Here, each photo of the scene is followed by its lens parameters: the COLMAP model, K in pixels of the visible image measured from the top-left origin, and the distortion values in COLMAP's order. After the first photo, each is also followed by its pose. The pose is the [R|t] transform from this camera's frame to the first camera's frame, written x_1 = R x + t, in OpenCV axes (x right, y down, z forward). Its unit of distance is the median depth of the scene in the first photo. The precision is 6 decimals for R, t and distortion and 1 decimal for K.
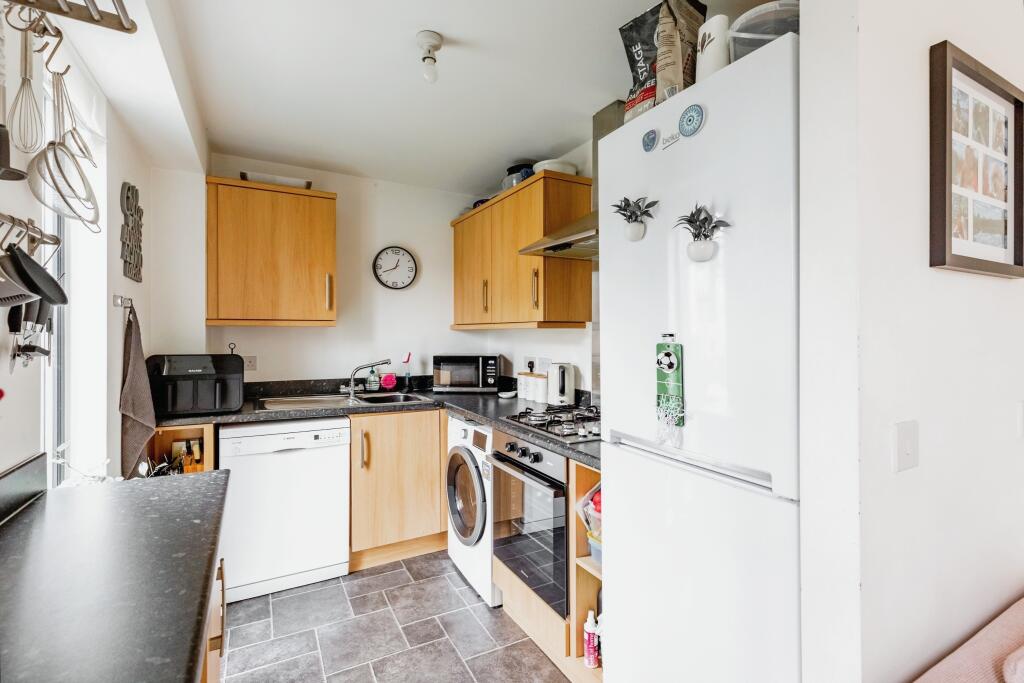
lens RADIAL K [[469.6, 0, 533.6], [0, 469.6, 336.4], [0, 0, 1]] dist [0.006250, -0.003523]
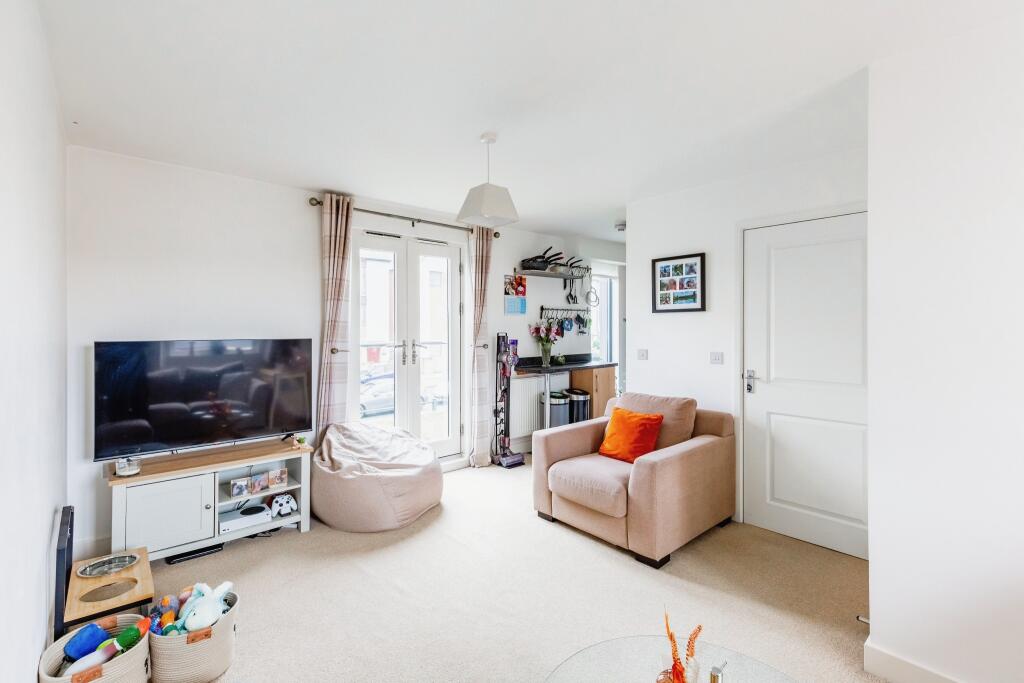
lens RADIAL K [[469.6, 0, 512.0], [0, 469.6, 334.6], [0, 0, 1]] dist [0.006250, -0.003523]
pose [[0.220304, 0.006692, -0.975408, 1.817048], [-0.004791, 0.999972, 0.005779, 0.011304], [0.975420, 0.003400, 0.220329, -0.450396]]
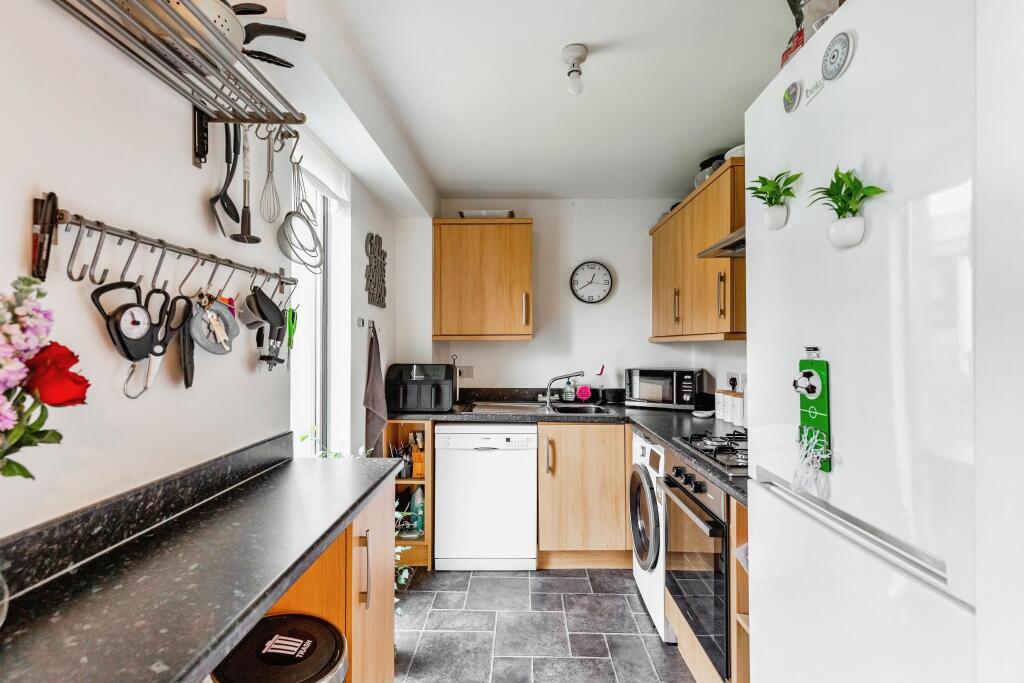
lens RADIAL K [[469.6, 0, 516.8], [0, 469.6, 347.8], [0, 0, 1]] dist [0.006250, -0.003523]
pose [[0.865076, -0.000887, -0.501640, 0.134849], [-0.000454, 0.999997, -0.002551, -0.001115], [0.501640, 0.002434, 0.865073, 0.057184]]
